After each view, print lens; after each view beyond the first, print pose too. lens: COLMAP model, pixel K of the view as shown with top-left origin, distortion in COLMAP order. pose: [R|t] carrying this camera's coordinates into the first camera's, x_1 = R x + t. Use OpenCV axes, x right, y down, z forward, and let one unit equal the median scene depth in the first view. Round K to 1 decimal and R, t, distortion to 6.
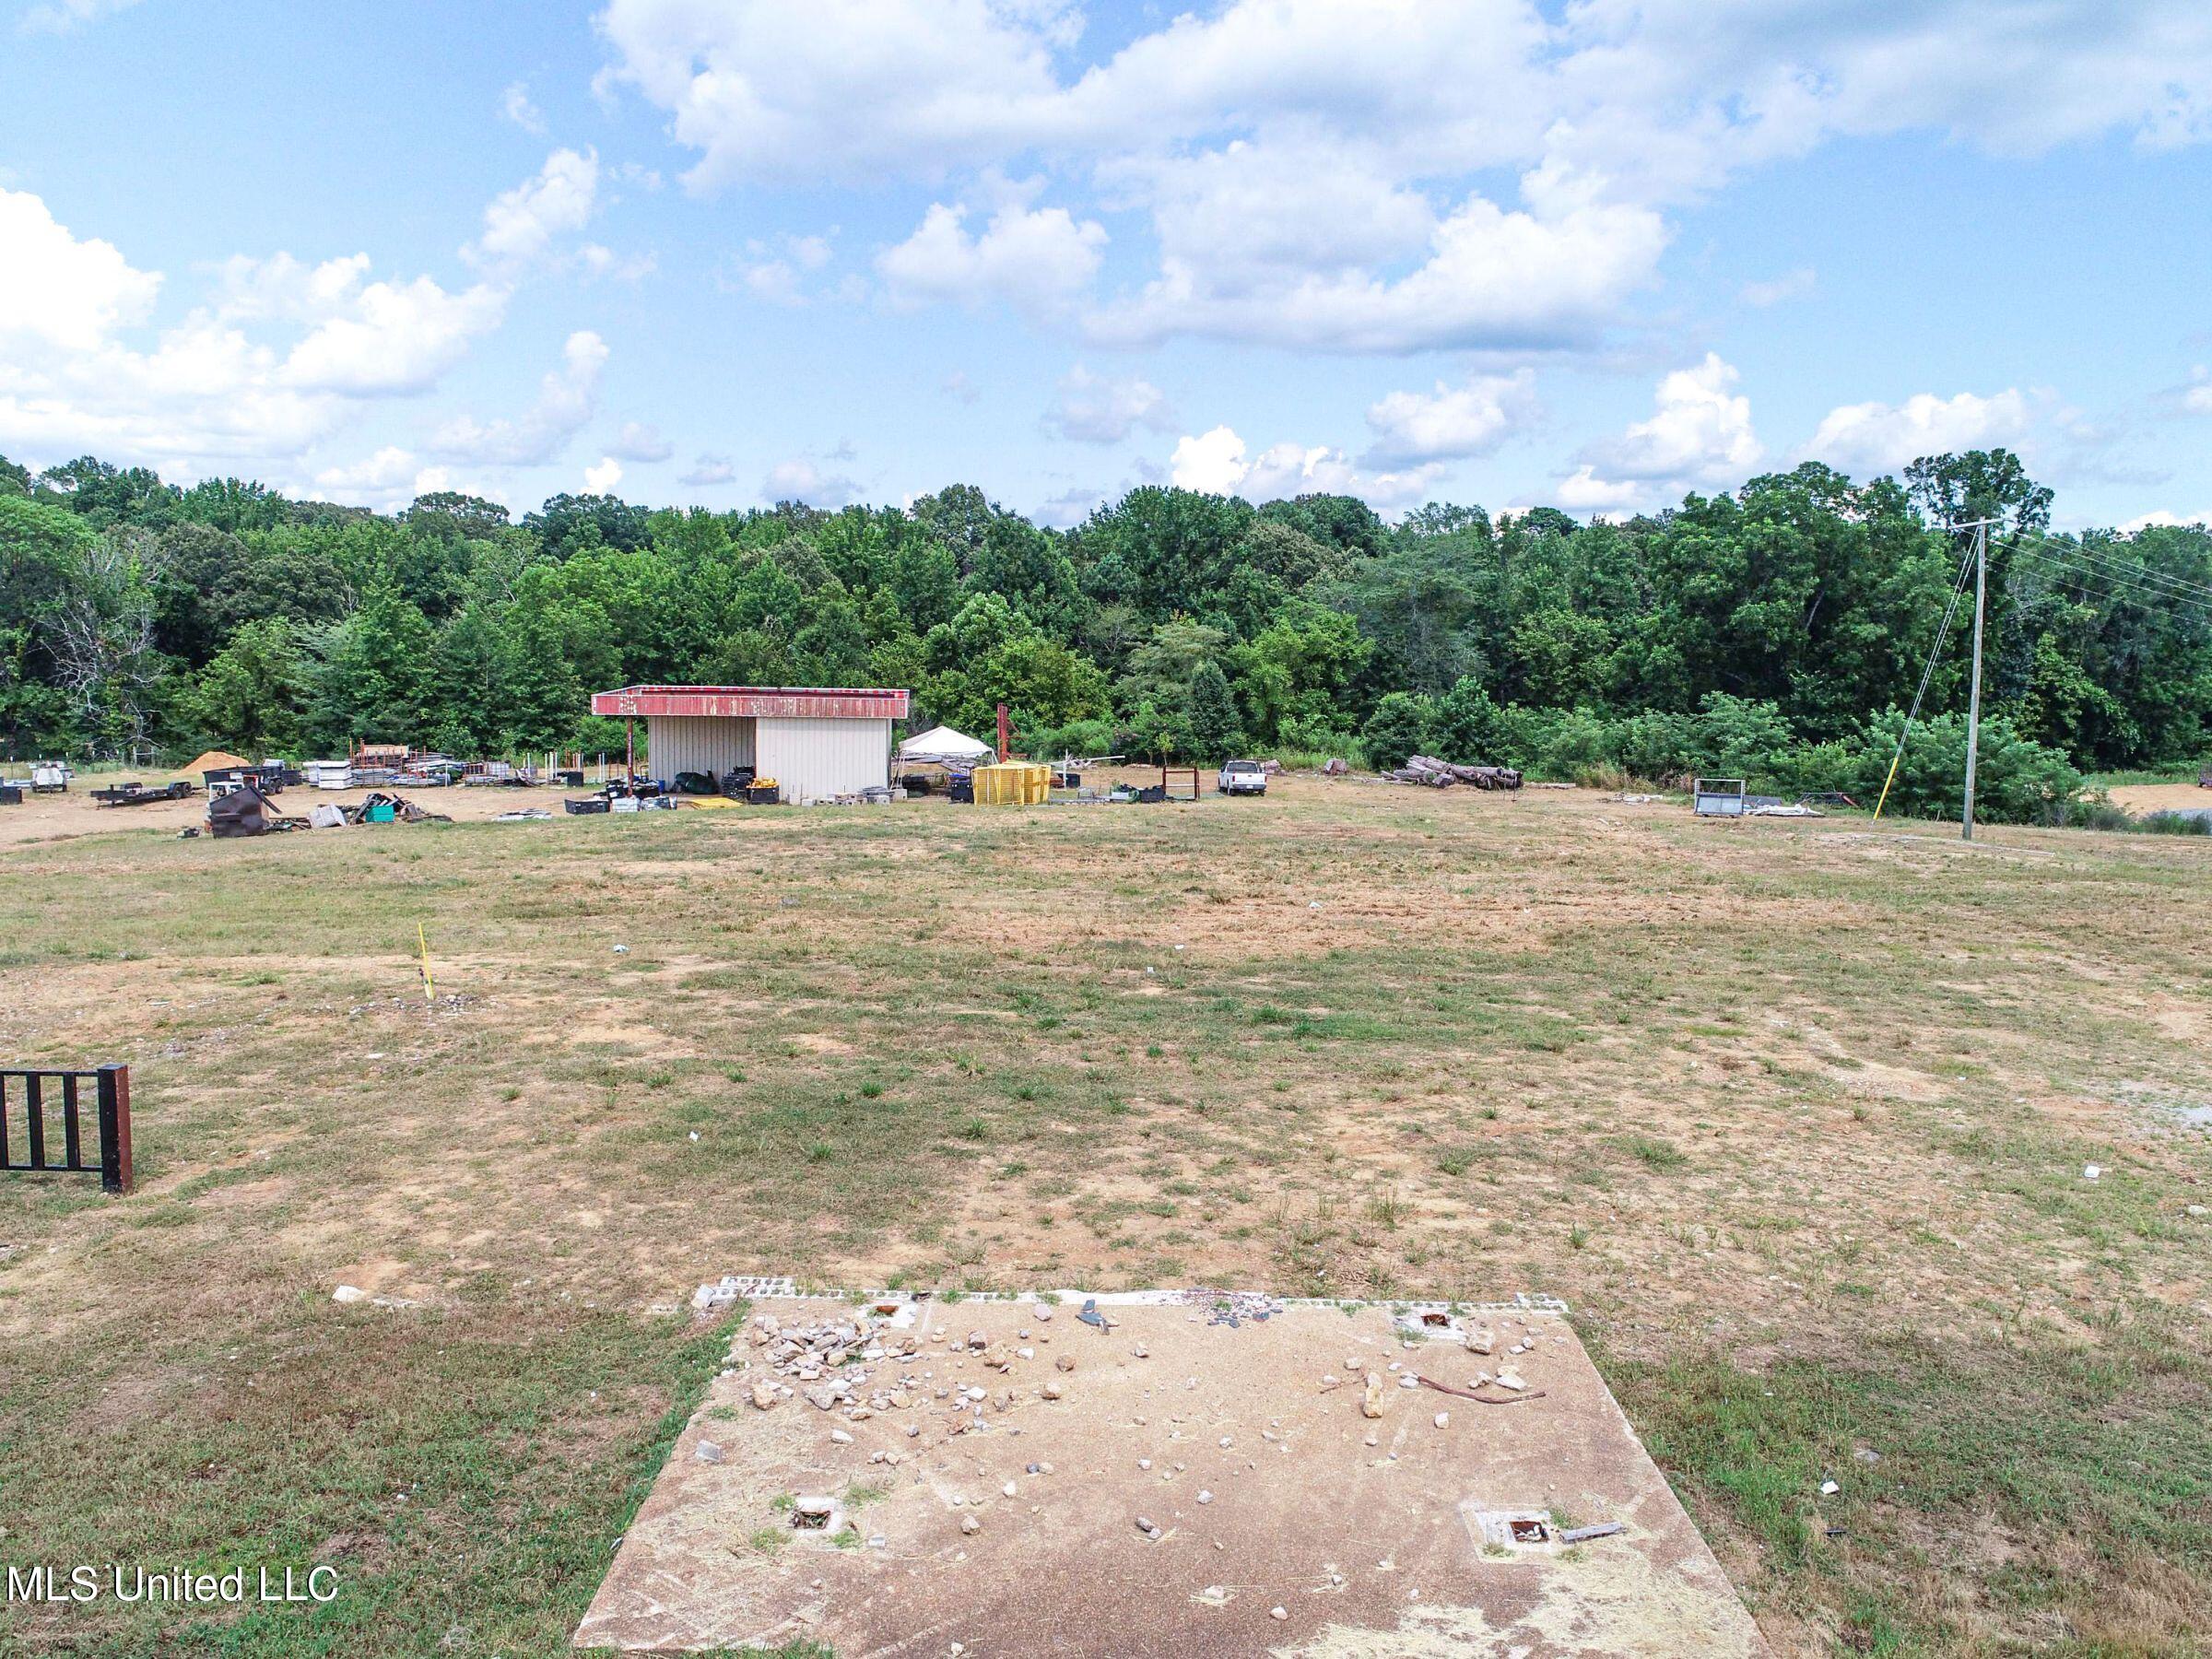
lens RADIAL K [[1661.3, 0, 1127.4], [0, 1661.3, 823.1], [0, 0, 1]] dist [-0.001262, -0.008247]
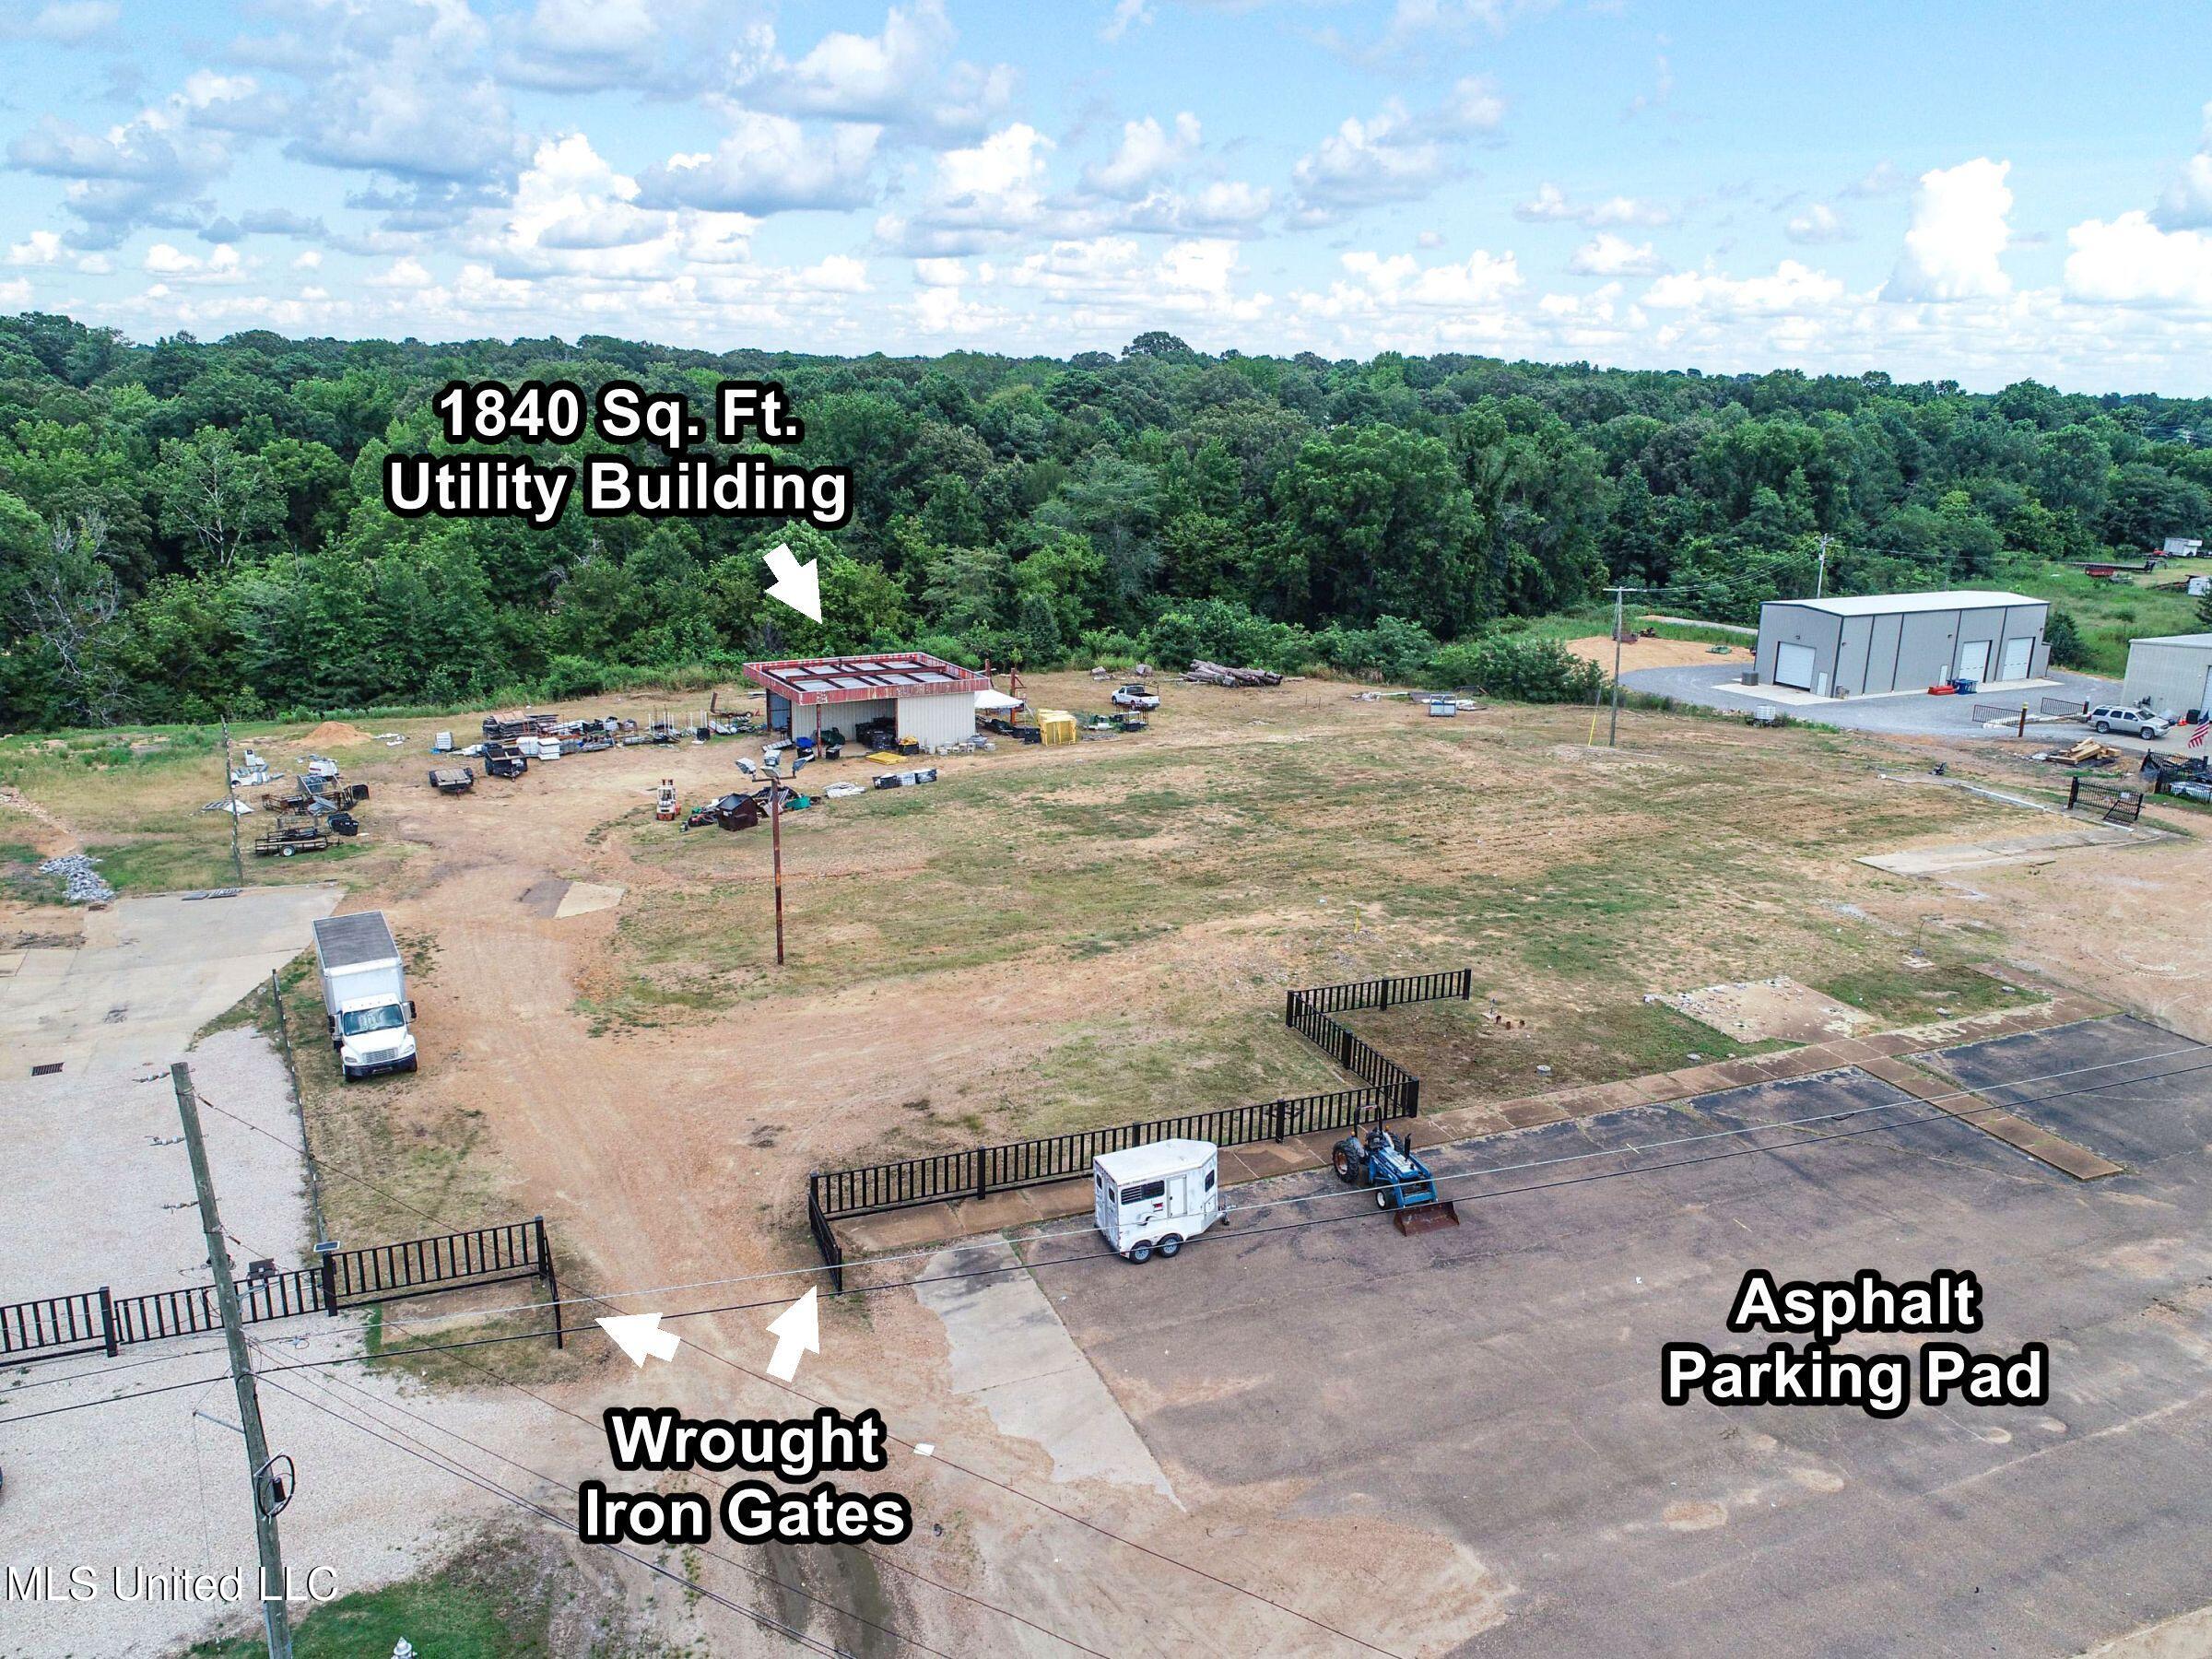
lens RADIAL K [[1659.2, 0, 1129.1], [0, 1659.2, 823.5], [0, 0, 1]] dist [-0.008667, 0.008595]
pose [[0.924752, -0.098262, 0.367665, -0.402255], [0.041109, 0.986231, 0.160181, -0.124304], [-0.378343, -0.133013, 0.916059, -0.326934]]
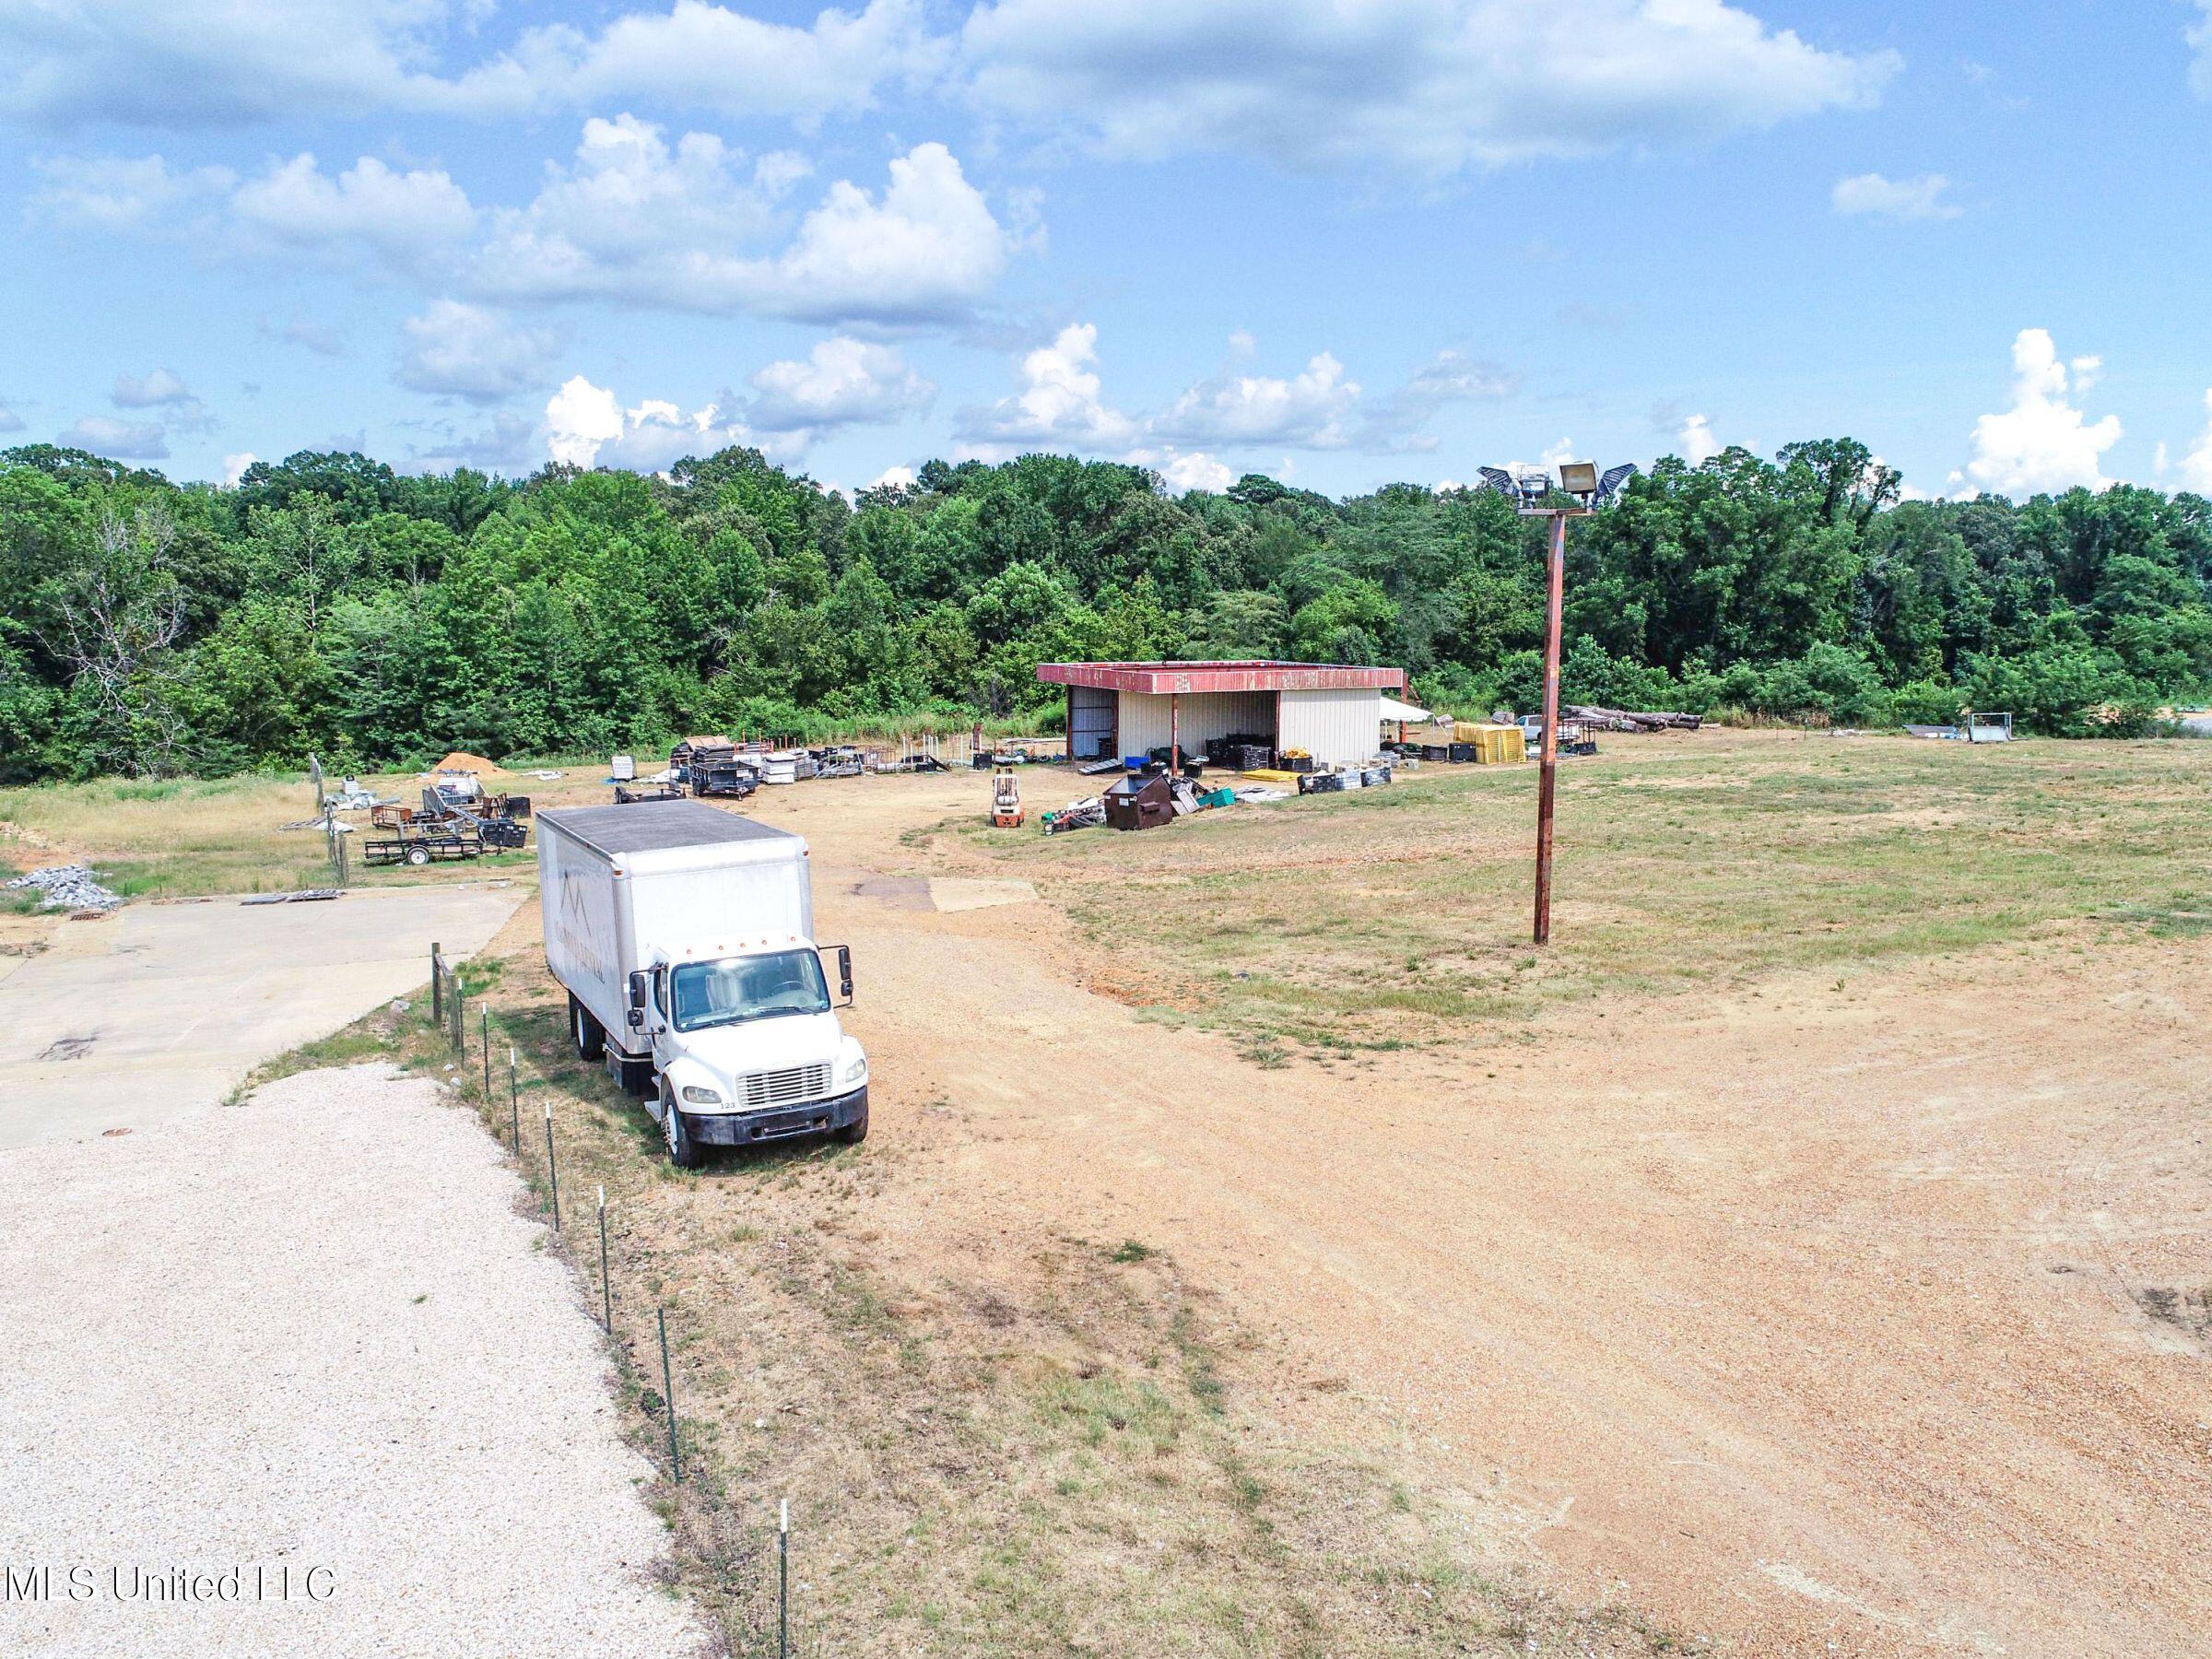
lens RADIAL K [[1661.3, 0, 1127.4], [0, 1661.3, 823.1], [0, 0, 1]] dist [-0.001262, -0.008247]
pose [[0.936532, -0.063094, 0.344857, -0.458005], [0.054245, 0.997905, 0.035259, -0.015351], [-0.346359, -0.014314, 0.937993, 0.036146]]
